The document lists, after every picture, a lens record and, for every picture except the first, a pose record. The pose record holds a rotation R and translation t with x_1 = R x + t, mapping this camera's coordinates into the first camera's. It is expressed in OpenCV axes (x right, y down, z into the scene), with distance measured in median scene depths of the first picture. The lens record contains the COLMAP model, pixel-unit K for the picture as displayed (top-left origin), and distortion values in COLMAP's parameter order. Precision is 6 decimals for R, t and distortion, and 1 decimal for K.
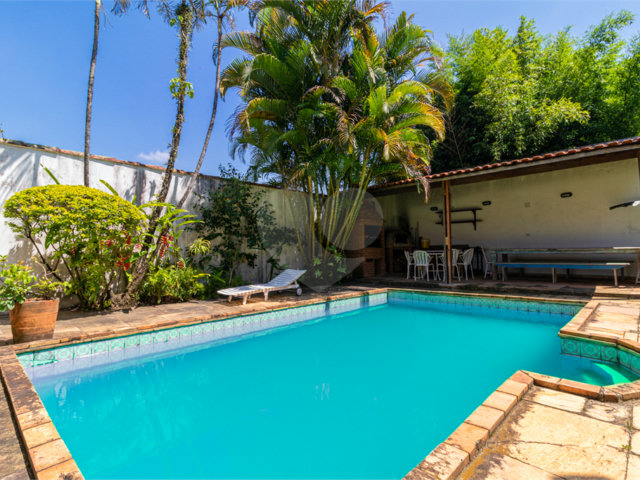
lens RADIAL K [[334.9, 0, 320.2], [0, 334.9, 235.6], [0, 0, 1]] dist [0.002659, 0.001648]
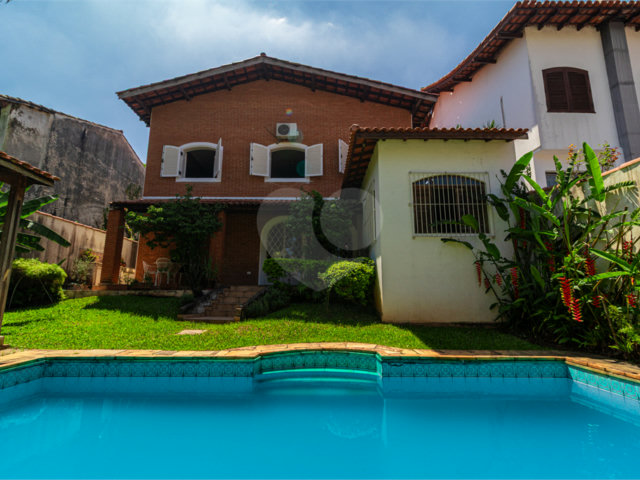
lens RADIAL K [[334.9, 0, 320.2], [0, 334.9, 235.6], [0, 0, 1]] dist [0.002659, 0.001648]
pose [[-0.692418, 0.147905, 0.706174, -0.163355], [-0.034730, 0.970795, -0.237382, 0.055679], [-0.720660, -0.188892, -0.667059, 0.723888]]
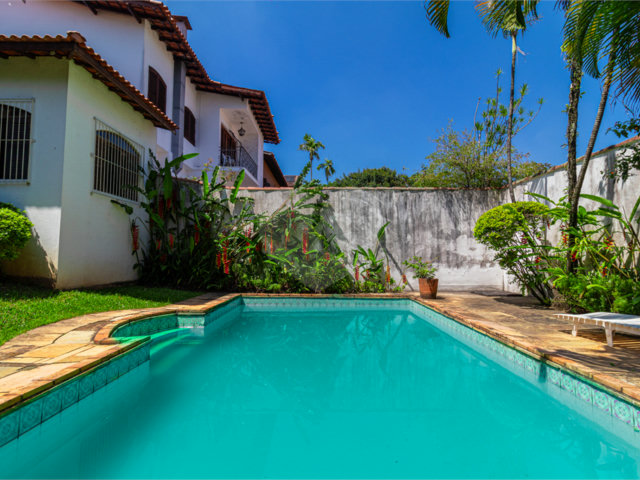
lens RADIAL K [[334.9, 0, 320.2], [0, 334.9, 235.6], [0, 0, 1]] dist [0.002659, 0.001648]
pose [[-0.726009, -0.032637, -0.686911, 0.442381], [0.045429, 0.994415, -0.095262, 0.041723], [0.686183, -0.100367, -0.720471, 0.886783]]
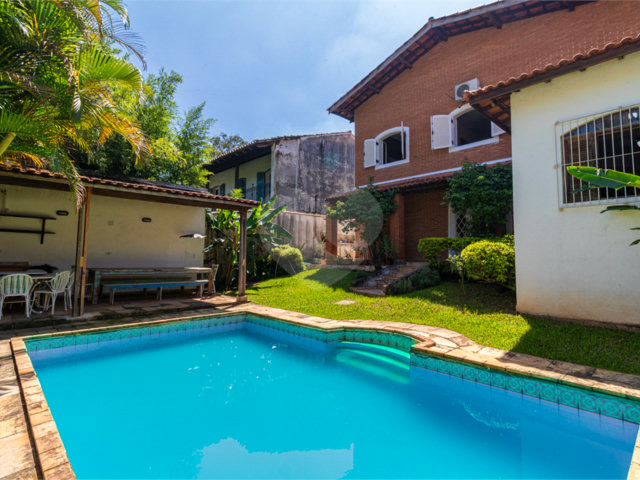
lens RADIAL K [[334.9, 0, 320.2], [0, 334.9, 235.6], [0, 0, 1]] dist [0.002659, 0.001648]
pose [[0.042916, 0.081981, 0.995709, -0.410974], [-0.062854, 0.994875, -0.079204, -0.018748], [-0.997100, -0.059185, 0.047849, 0.409941]]
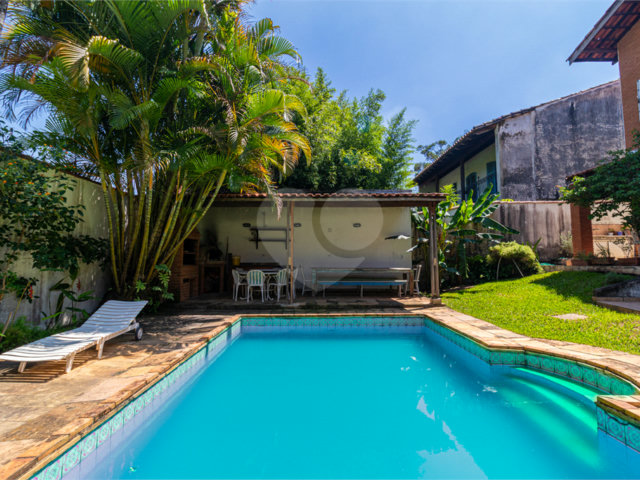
lens RADIAL K [[329.0, 0, 320.9], [0, 329.0, 234.6], [0, 0, 1]] dist [0.003119, 0.001123]
pose [[0.714989, 0.071534, 0.695466, -0.256289], [-0.045990, 0.997410, -0.055310, -0.013468], [-0.697621, 0.007562, 0.716427, 0.233556]]
